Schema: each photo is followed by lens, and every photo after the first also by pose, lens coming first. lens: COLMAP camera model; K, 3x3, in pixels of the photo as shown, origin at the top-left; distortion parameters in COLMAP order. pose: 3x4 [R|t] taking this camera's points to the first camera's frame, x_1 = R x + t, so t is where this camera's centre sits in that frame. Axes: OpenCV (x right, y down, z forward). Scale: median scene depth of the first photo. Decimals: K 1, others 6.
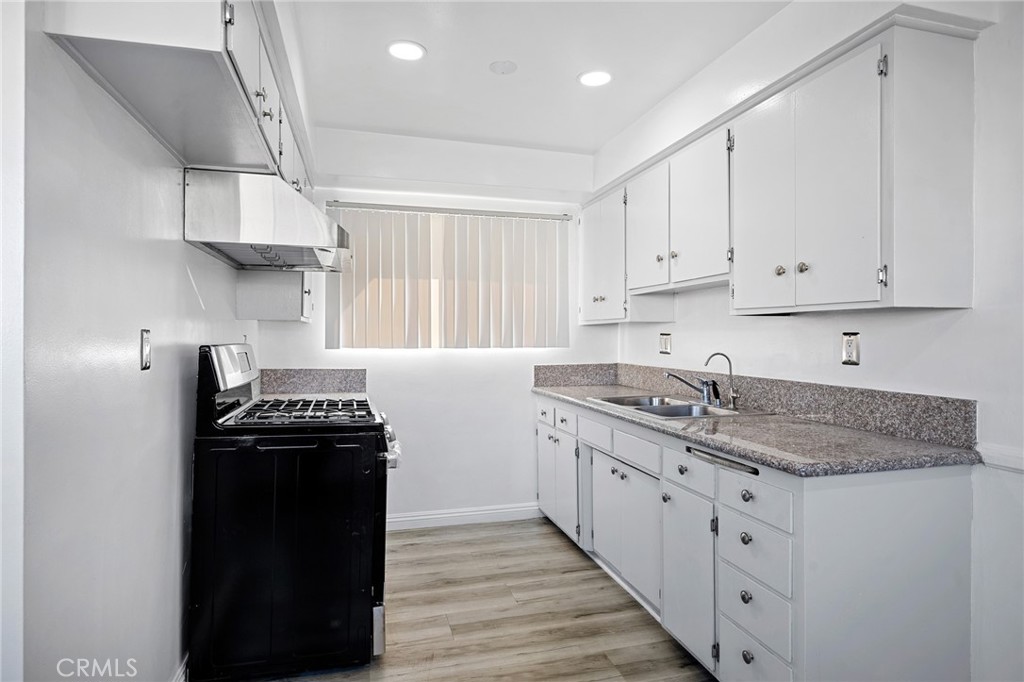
lens RADIAL K [[568.8, 0, 512.2], [0, 568.8, 336.3], [0, 0, 1]] dist [-0.002173, -0.000263]
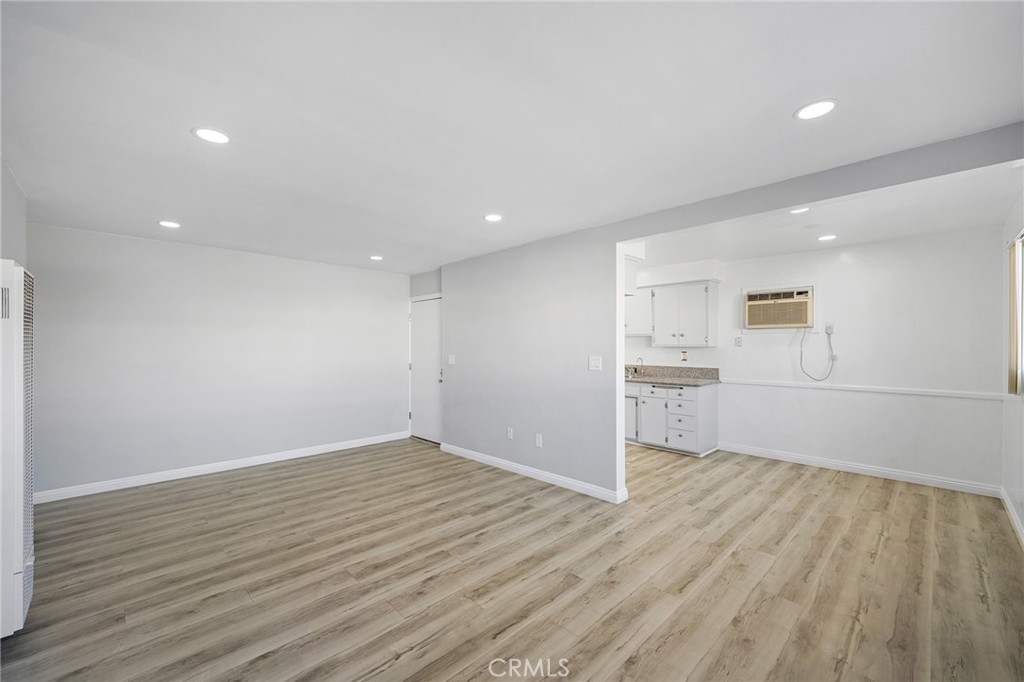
lens RADIAL K [[416.2, 0, 513.5], [0, 416.2, 347.1], [0, 0, 1]] dist [0.000913, 0.000192]
pose [[0.873348, -0.007218, 0.487044, -1.744284], [0.004985, 0.999970, 0.005880, -0.061359], [-0.487072, -0.002707, 0.873358, -0.832709]]
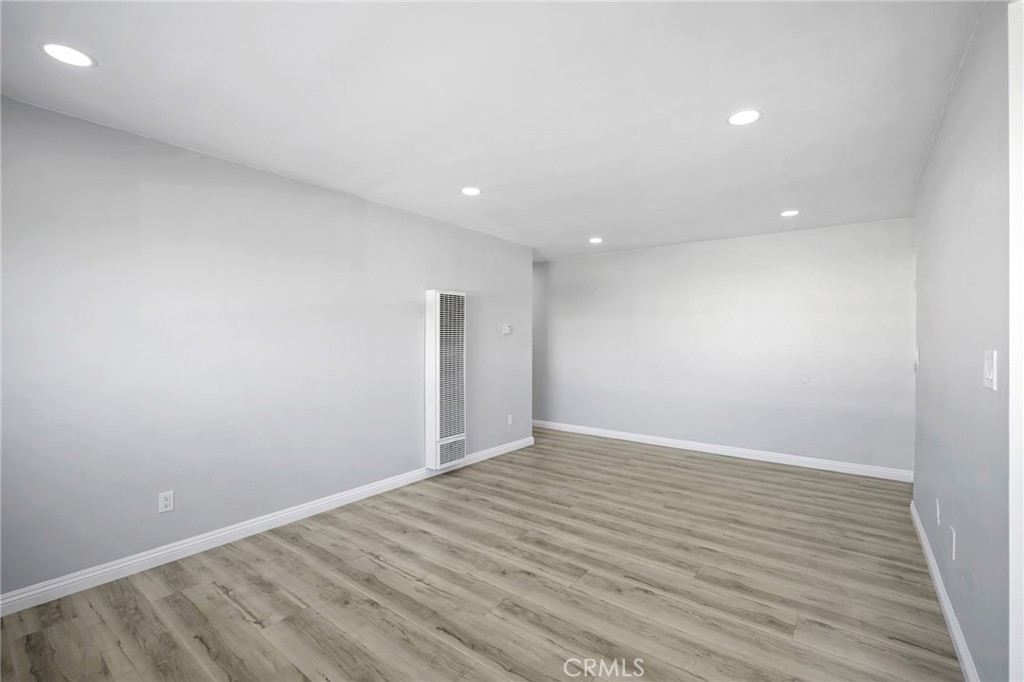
lens RADIAL K [[440.1, 0, 509.1], [0, 440.1, 347.1], [0, 0, 1]] dist [-0.002430, -0.000346]
pose [[0.599155, 0.013449, -0.800520, -0.431265], [0.000341, 0.999855, 0.017053, -0.026833], [0.800633, -0.010490, 0.599063, -0.421217]]
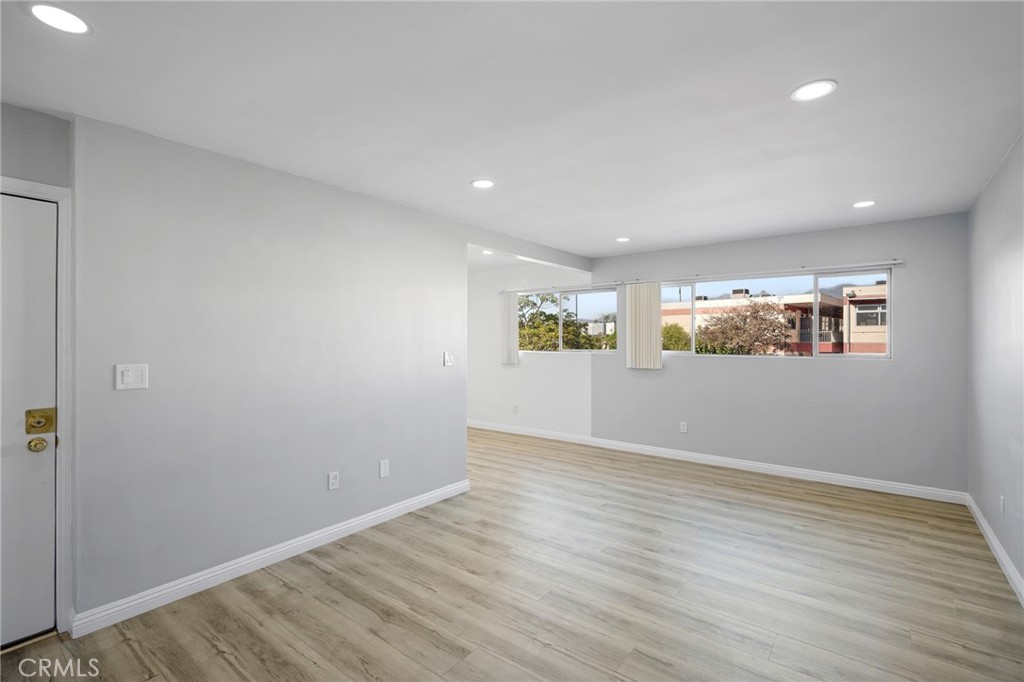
lens RADIAL K [[471.4, 0, 517.7], [0, 471.4, 335.6], [0, 0, 1]] dist [-0.001059, 0.000694]
pose [[-0.613268, 0.004506, 0.789862, -2.316120], [-0.001582, 0.999975, -0.006933, -0.062089], [-0.789873, -0.005501, -0.613246, 1.632982]]
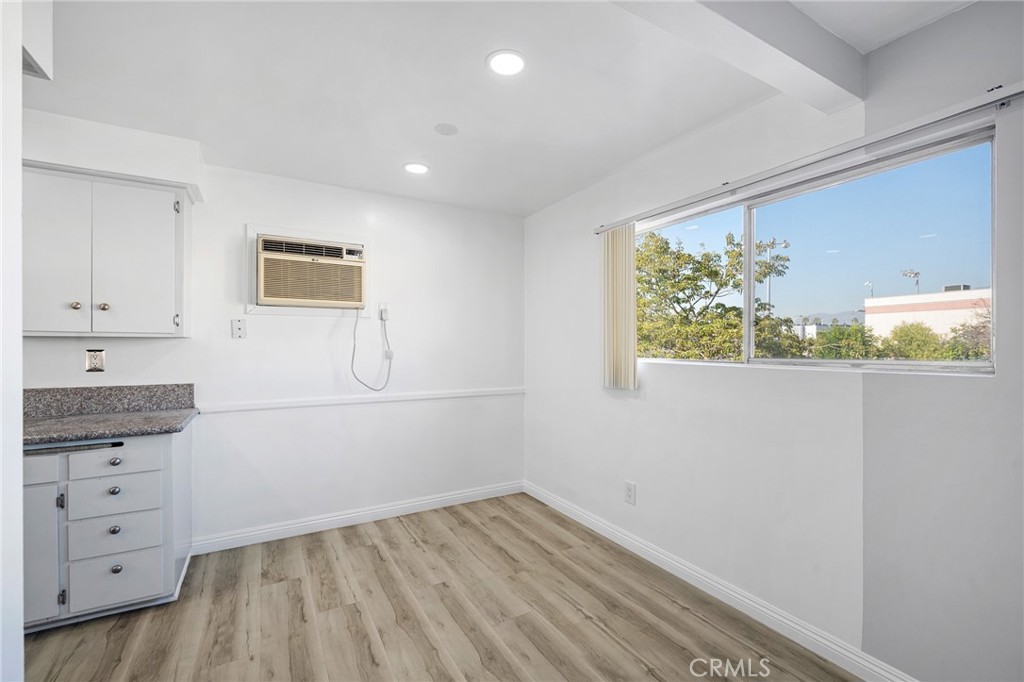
lens RADIAL K [[440.1, 0, 514.1], [0, 440.1, 345.2], [0, 0, 1]] dist [-0.002430, -0.000346]
pose [[-0.259288, -0.003349, 0.965794, -0.841817], [-0.000219, 0.999994, 0.003408, -0.024259], [-0.965800, 0.000672, -0.259287, 0.255862]]
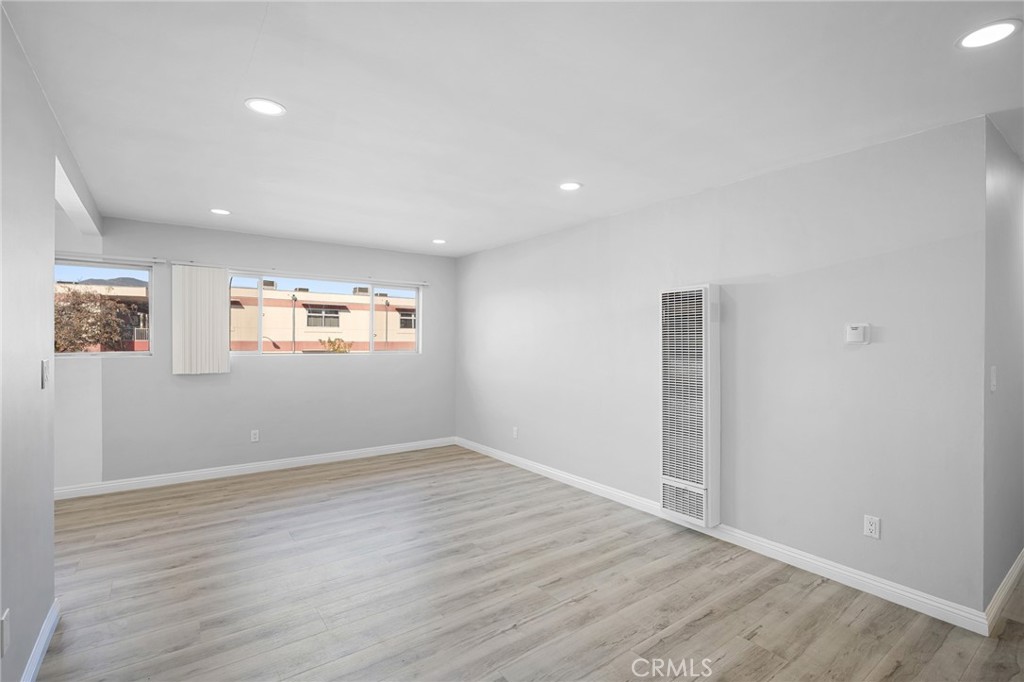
lens RADIAL K [[471.4, 0, 517.0], [0, 471.4, 345.5], [0, 0, 1]] dist [-0.001059, 0.000694]
pose [[-0.926826, -0.002579, -0.375483, -1.099164], [-0.007887, 0.999889, 0.012601, -0.062869], [0.375409, 0.014641, -0.926744, 1.966343]]
